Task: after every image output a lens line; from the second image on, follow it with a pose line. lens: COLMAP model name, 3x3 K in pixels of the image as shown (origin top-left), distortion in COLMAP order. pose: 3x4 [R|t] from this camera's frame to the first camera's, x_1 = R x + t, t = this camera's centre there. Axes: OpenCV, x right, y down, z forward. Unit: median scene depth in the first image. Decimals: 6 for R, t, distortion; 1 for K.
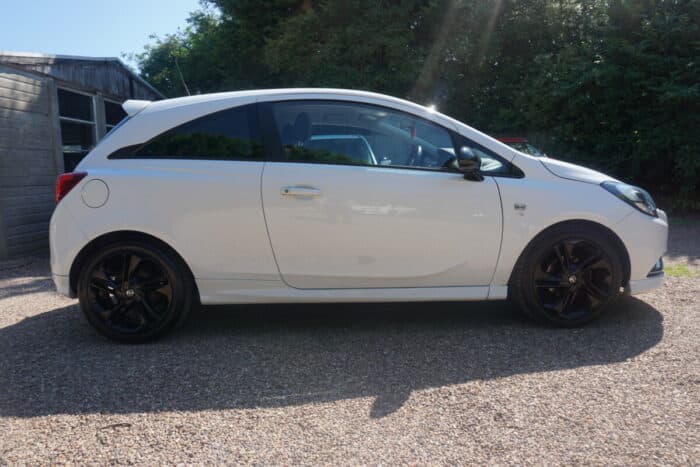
lens RADIAL K [[468.3, 0, 350.5], [0, 468.3, 229.7], [0, 0, 1]] dist [-0.049173, 0.028913]
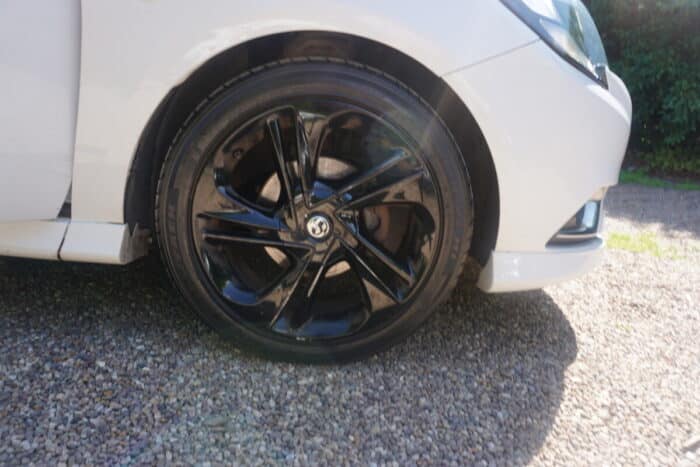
lens RADIAL K [[468.3, 0, 350.5], [0, 468.3, 229.7], [0, 0, 1]] dist [-0.049173, 0.028913]
pose [[0.993129, 0.106093, 0.049378, 0.459598], [-0.111212, 0.986984, 0.116169, 0.063620], [-0.036411, -0.120863, 0.992001, 0.630332]]
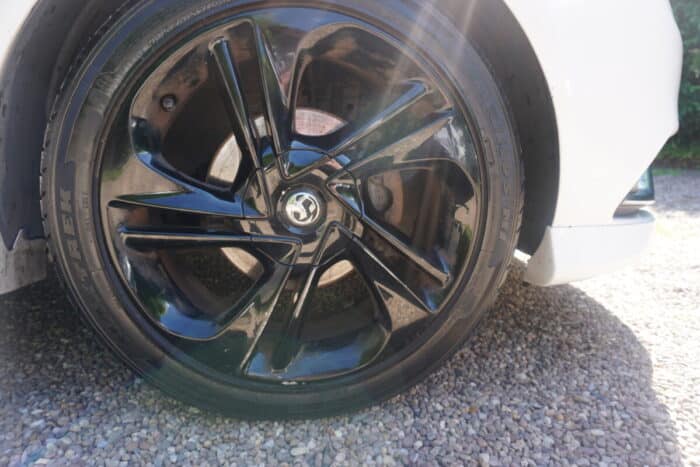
lens RADIAL K [[468.3, 0, 350.5], [0, 468.3, 229.7], [0, 0, 1]] dist [-0.049173, 0.028913]
pose [[0.991479, 0.023916, 0.128050, 0.447870], [-0.032994, 0.997054, 0.069244, 0.095106], [-0.126016, -0.072879, 0.989348, 0.737204]]
